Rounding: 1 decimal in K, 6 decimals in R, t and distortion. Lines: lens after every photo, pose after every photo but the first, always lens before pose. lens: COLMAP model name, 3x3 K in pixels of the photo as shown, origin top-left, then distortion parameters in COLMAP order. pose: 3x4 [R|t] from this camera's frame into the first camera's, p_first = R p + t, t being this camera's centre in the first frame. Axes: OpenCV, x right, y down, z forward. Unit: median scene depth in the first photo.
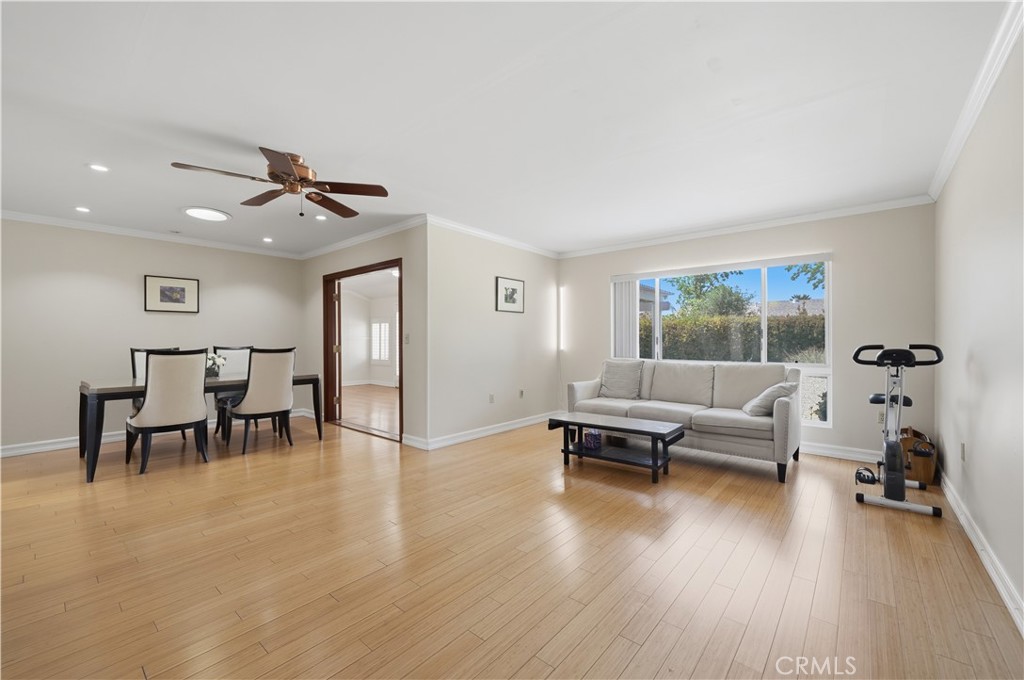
lens RADIAL K [[403.6, 0, 493.0], [0, 403.6, 338.3], [0, 0, 1]] dist [-0.000383, -0.000092]
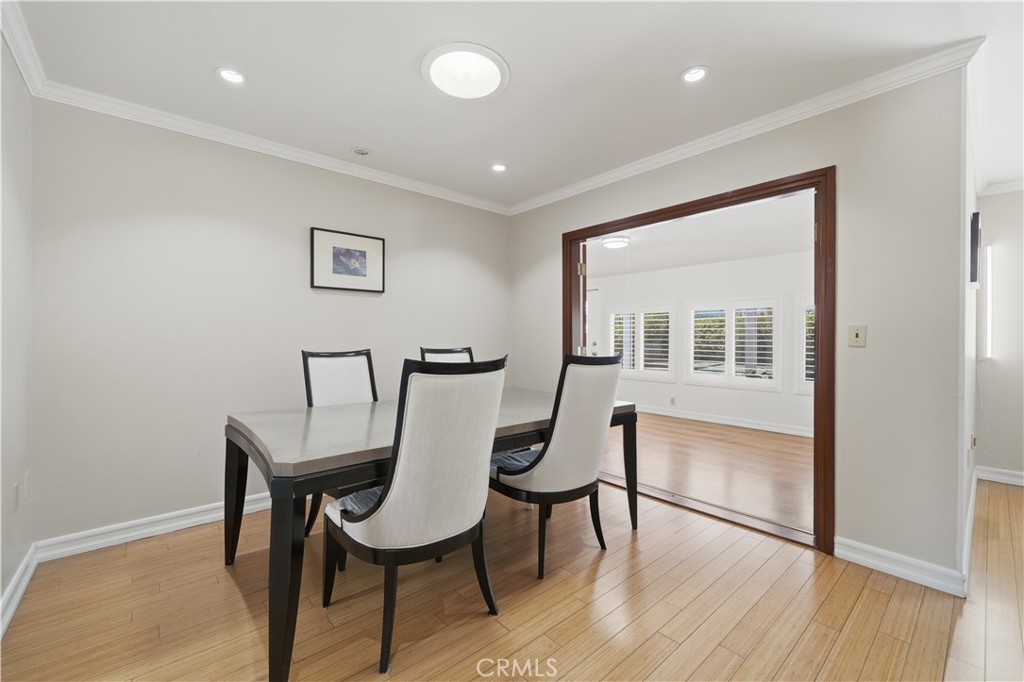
lens RADIAL K [[413.2, 0, 513.0], [0, 413.2, 335.4], [0, 0, 1]] dist [0.010807, 0.000003]
pose [[0.993421, 0.002850, -0.114486, -0.490604], [-0.003524, 0.999978, -0.005682, 0.005171], [0.114467, 0.006048, 0.993409, 0.421405]]
